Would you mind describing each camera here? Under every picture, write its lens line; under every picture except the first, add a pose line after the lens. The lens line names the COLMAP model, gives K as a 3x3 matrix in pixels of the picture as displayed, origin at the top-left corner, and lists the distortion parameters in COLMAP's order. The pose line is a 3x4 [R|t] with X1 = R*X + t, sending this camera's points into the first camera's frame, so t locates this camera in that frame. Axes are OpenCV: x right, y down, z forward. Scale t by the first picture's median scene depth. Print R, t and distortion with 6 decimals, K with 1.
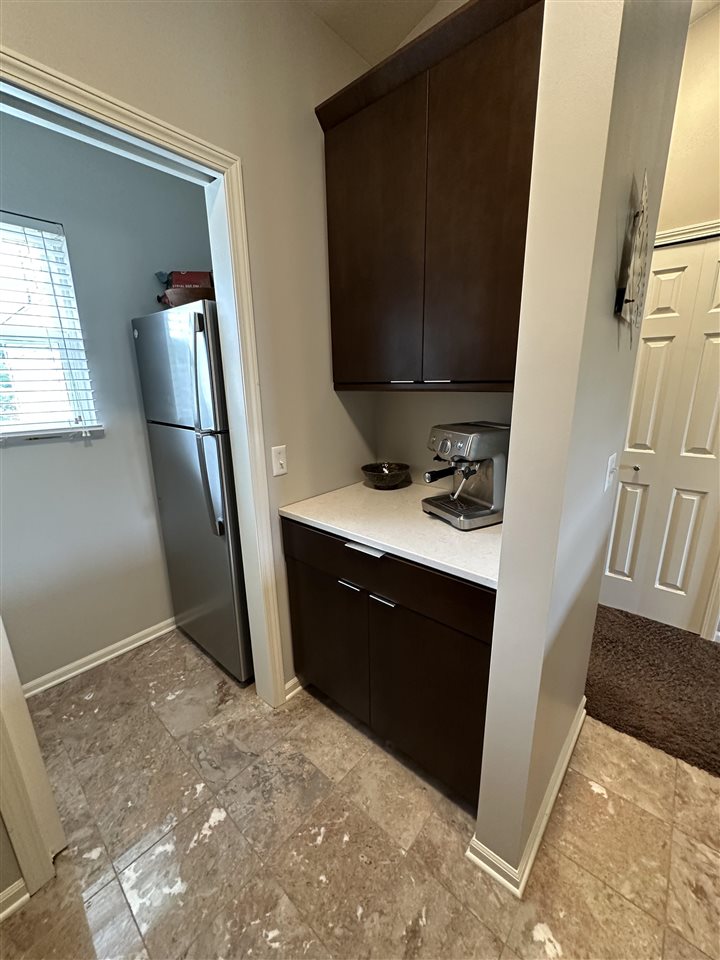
lens RADIAL K [[382.6, 0, 360.8], [0, 382.6, 478.5], [0, 0, 1]] dist [-0.006129, 0.001072]
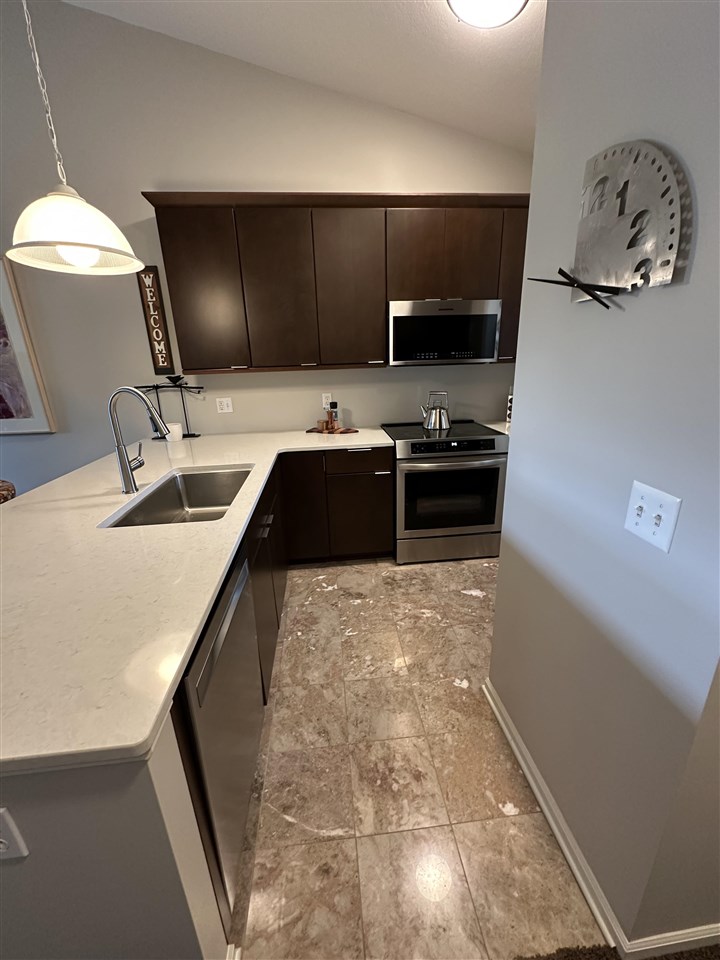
lens RADIAL K [[382.6, 0, 360.7], [0, 382.6, 479.6], [0, 0, 1]] dist [-0.006129, 0.001072]
pose [[-0.681800, 0.261251, -0.683299, 1.197417], [-0.140972, 0.869628, 0.473154, -0.257676], [0.717827, 0.418922, -0.556083, 0.846510]]
